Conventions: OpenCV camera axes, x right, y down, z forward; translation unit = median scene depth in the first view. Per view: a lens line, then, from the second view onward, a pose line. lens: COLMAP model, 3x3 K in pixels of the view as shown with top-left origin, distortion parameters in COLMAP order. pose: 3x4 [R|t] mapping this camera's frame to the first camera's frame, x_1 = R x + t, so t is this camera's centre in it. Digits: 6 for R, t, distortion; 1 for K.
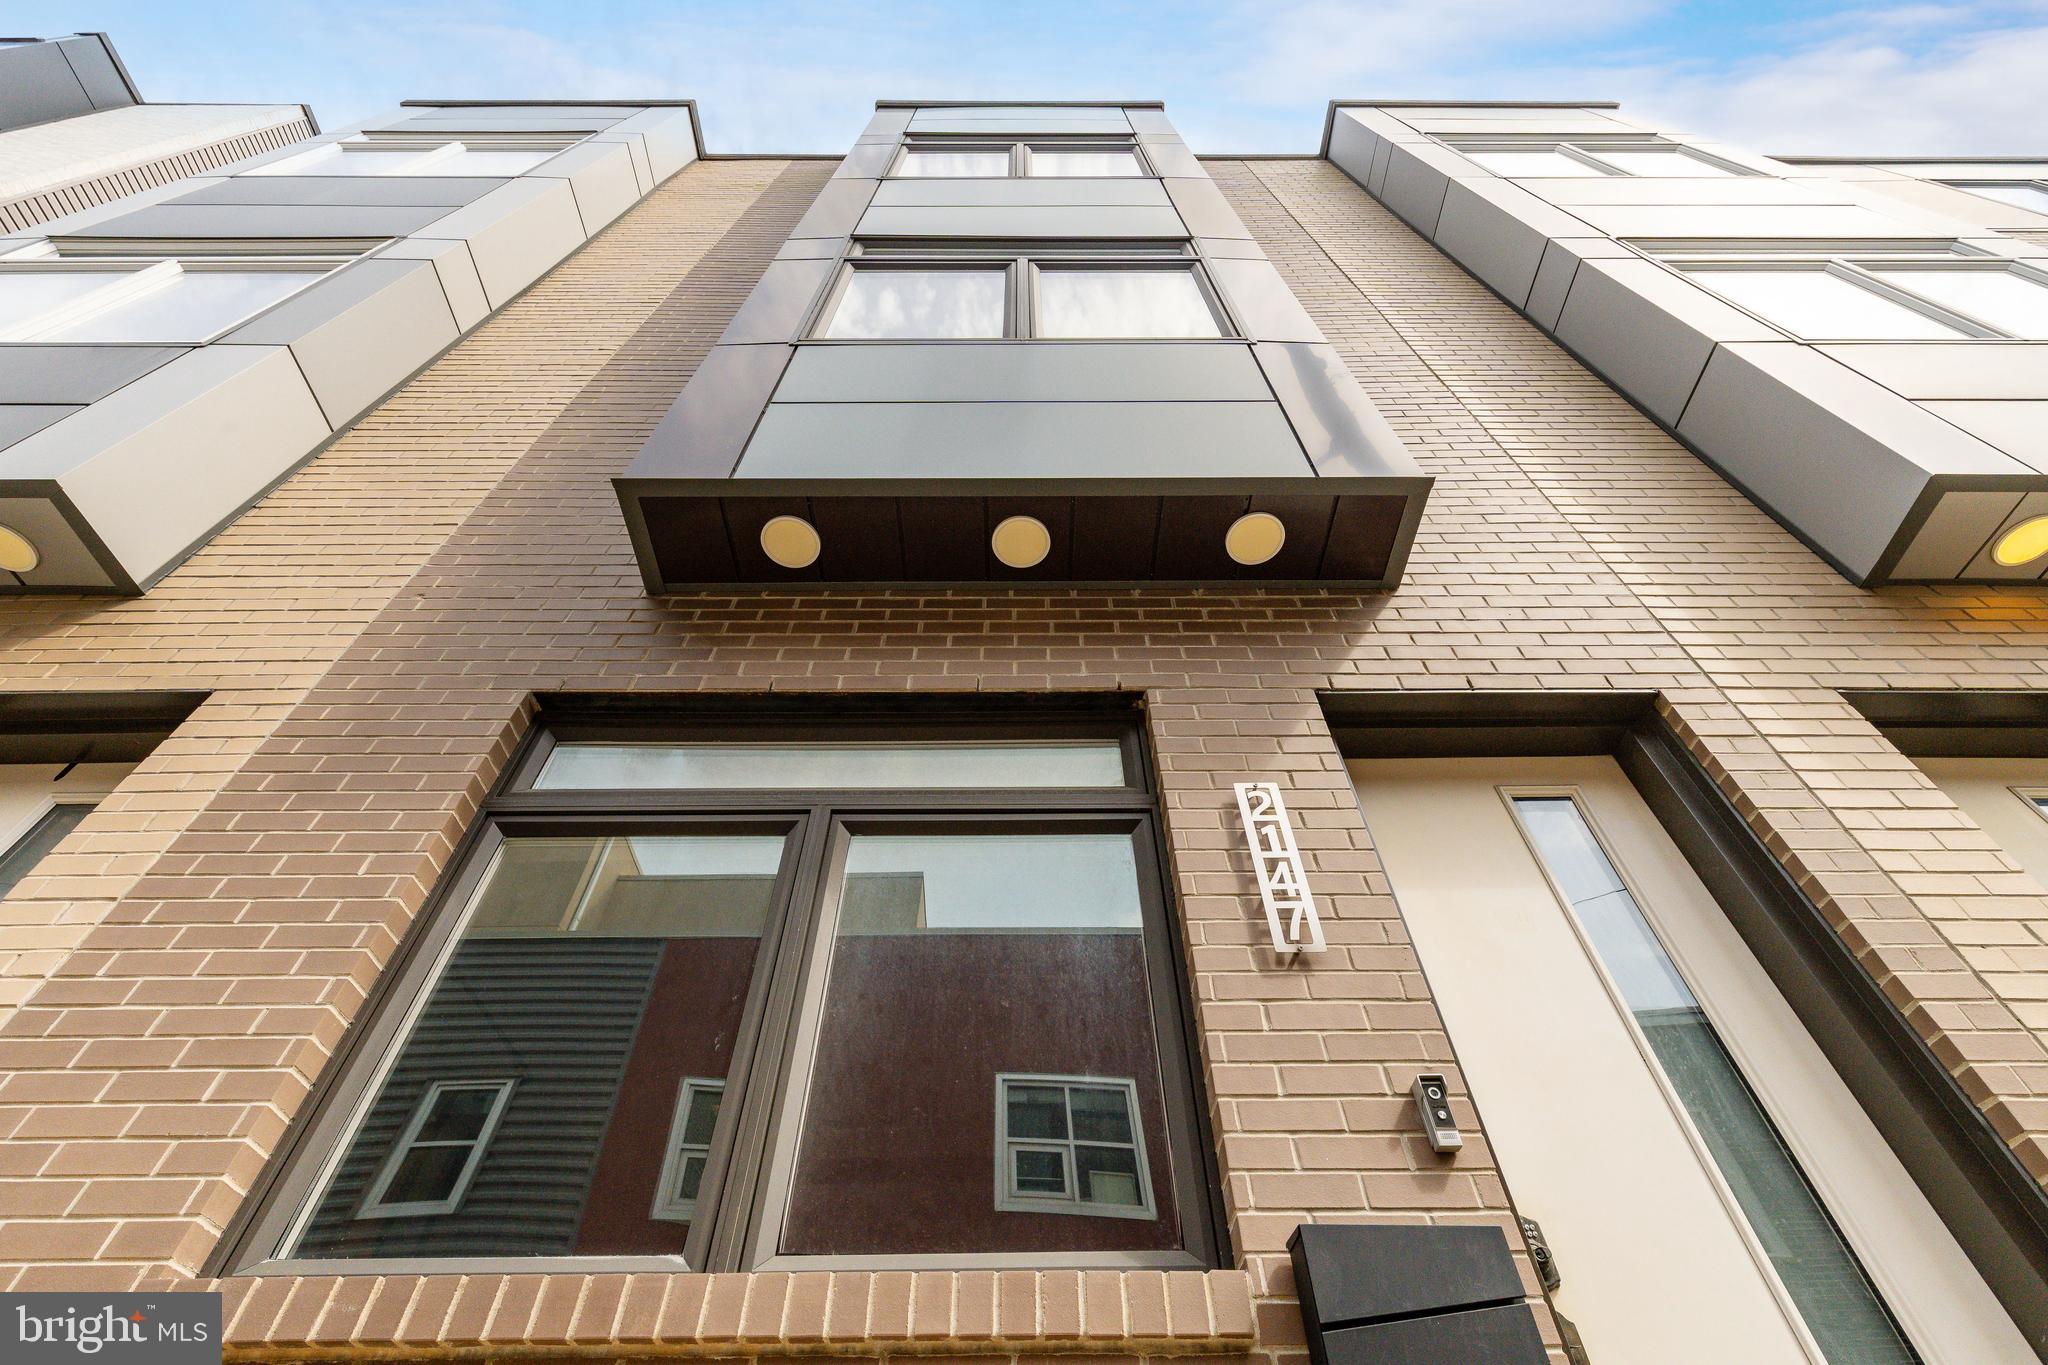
lens RADIAL K [[917.4, 0, 1016.7], [0, 917.4, 682.1], [0, 0, 1]] dist [0.013587, -0.008576]
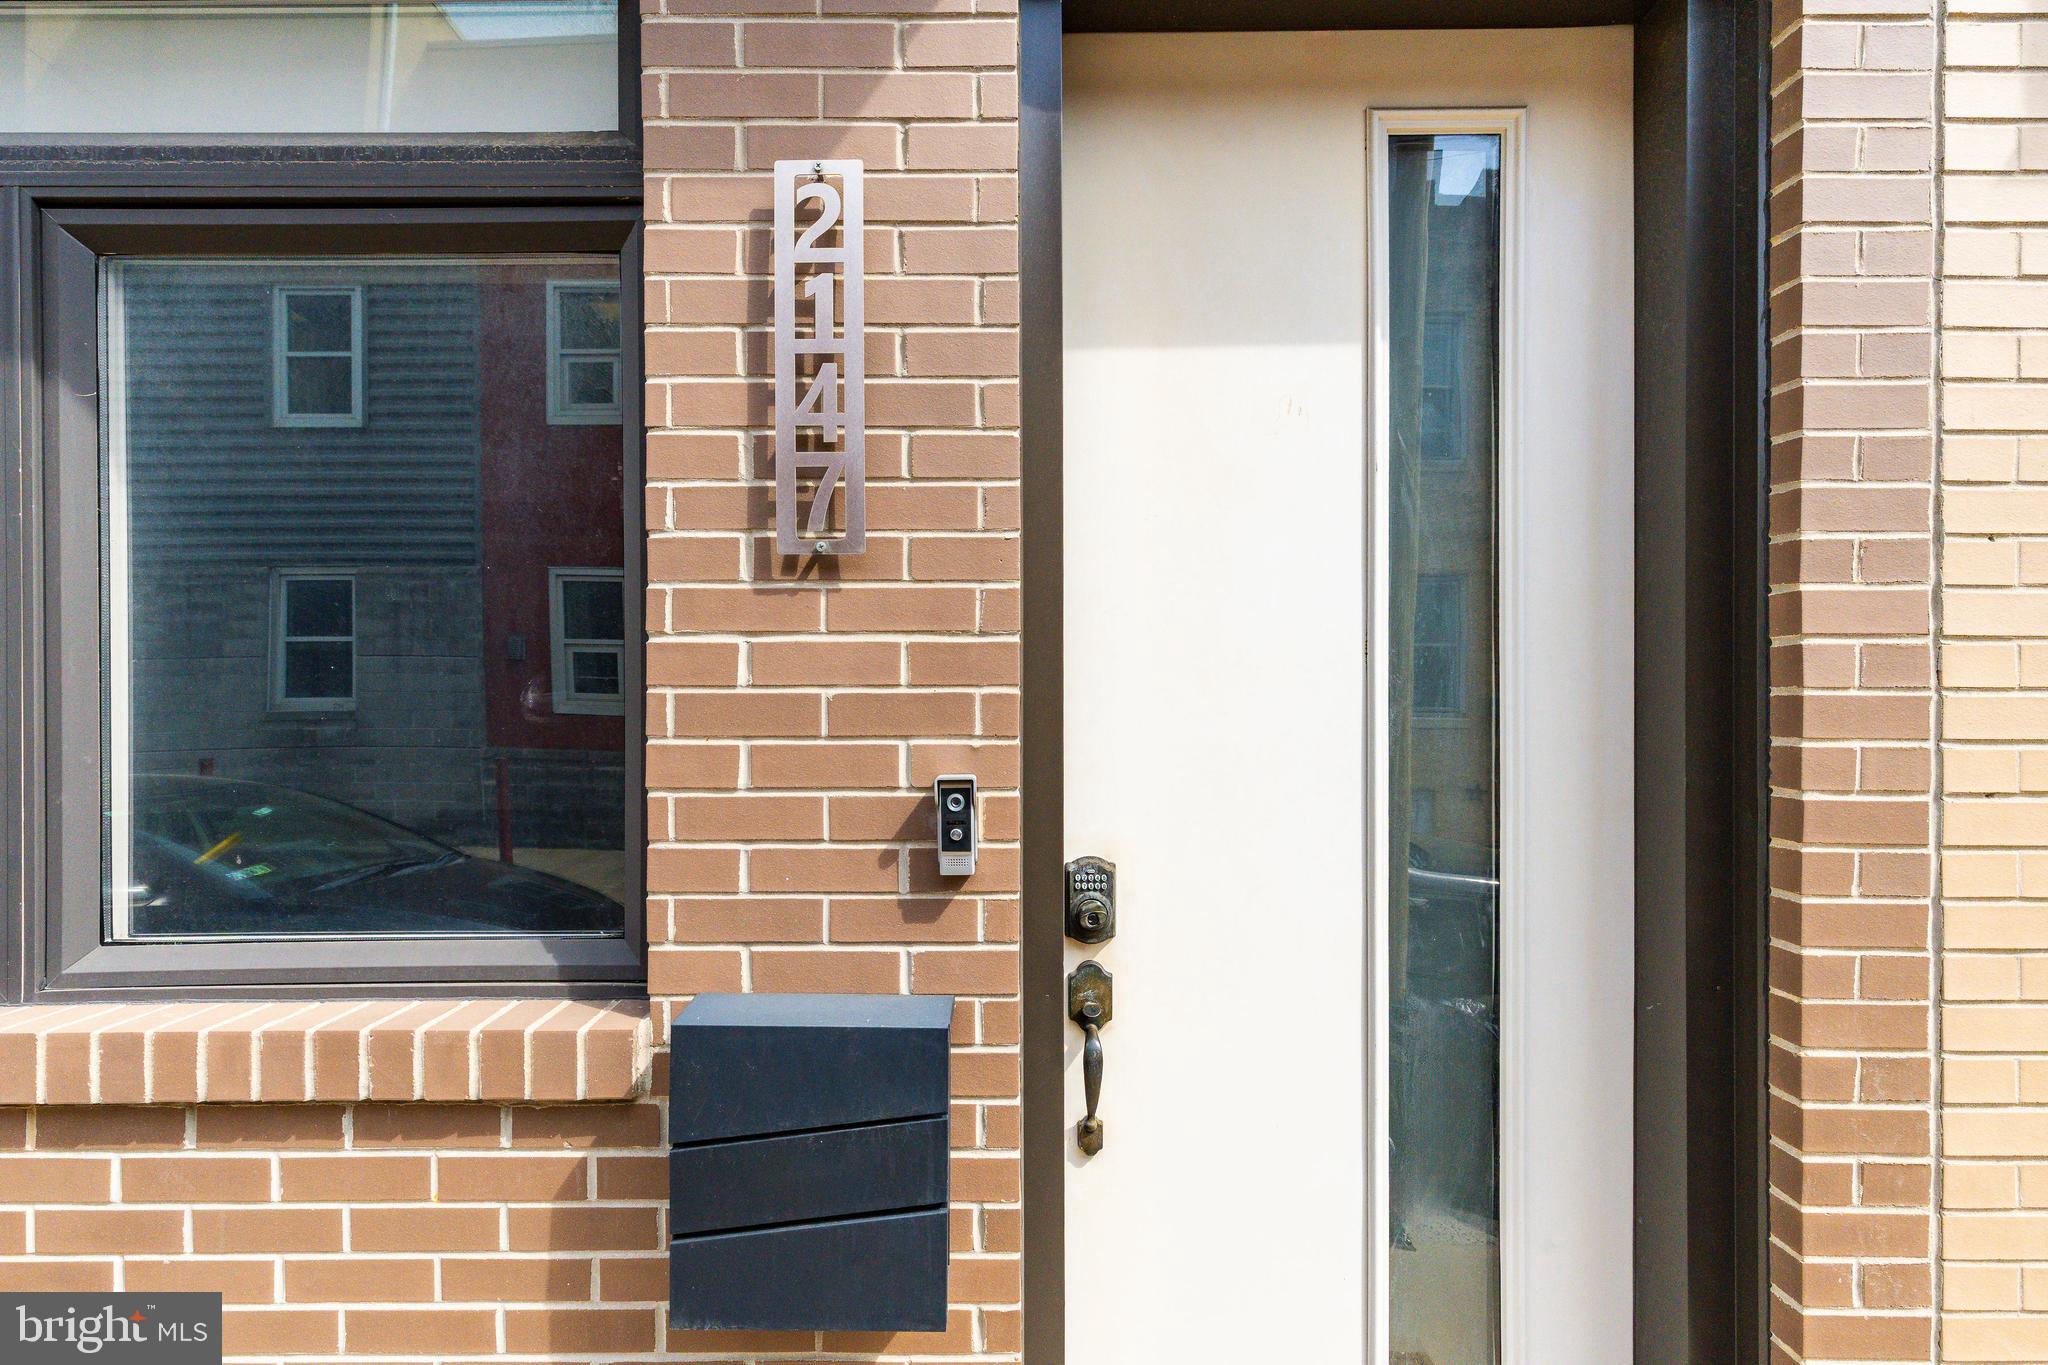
lens RADIAL K [[917.4, 0, 1016.7], [0, 917.4, 682.1], [0, 0, 1]] dist [0.013587, -0.008576]
pose [[0.999992, 0.003222, -0.002374, 0.407296], [-0.000205, 0.633674, 0.773600, -0.103228], [0.003998, -0.773593, 0.633670, 0.526317]]
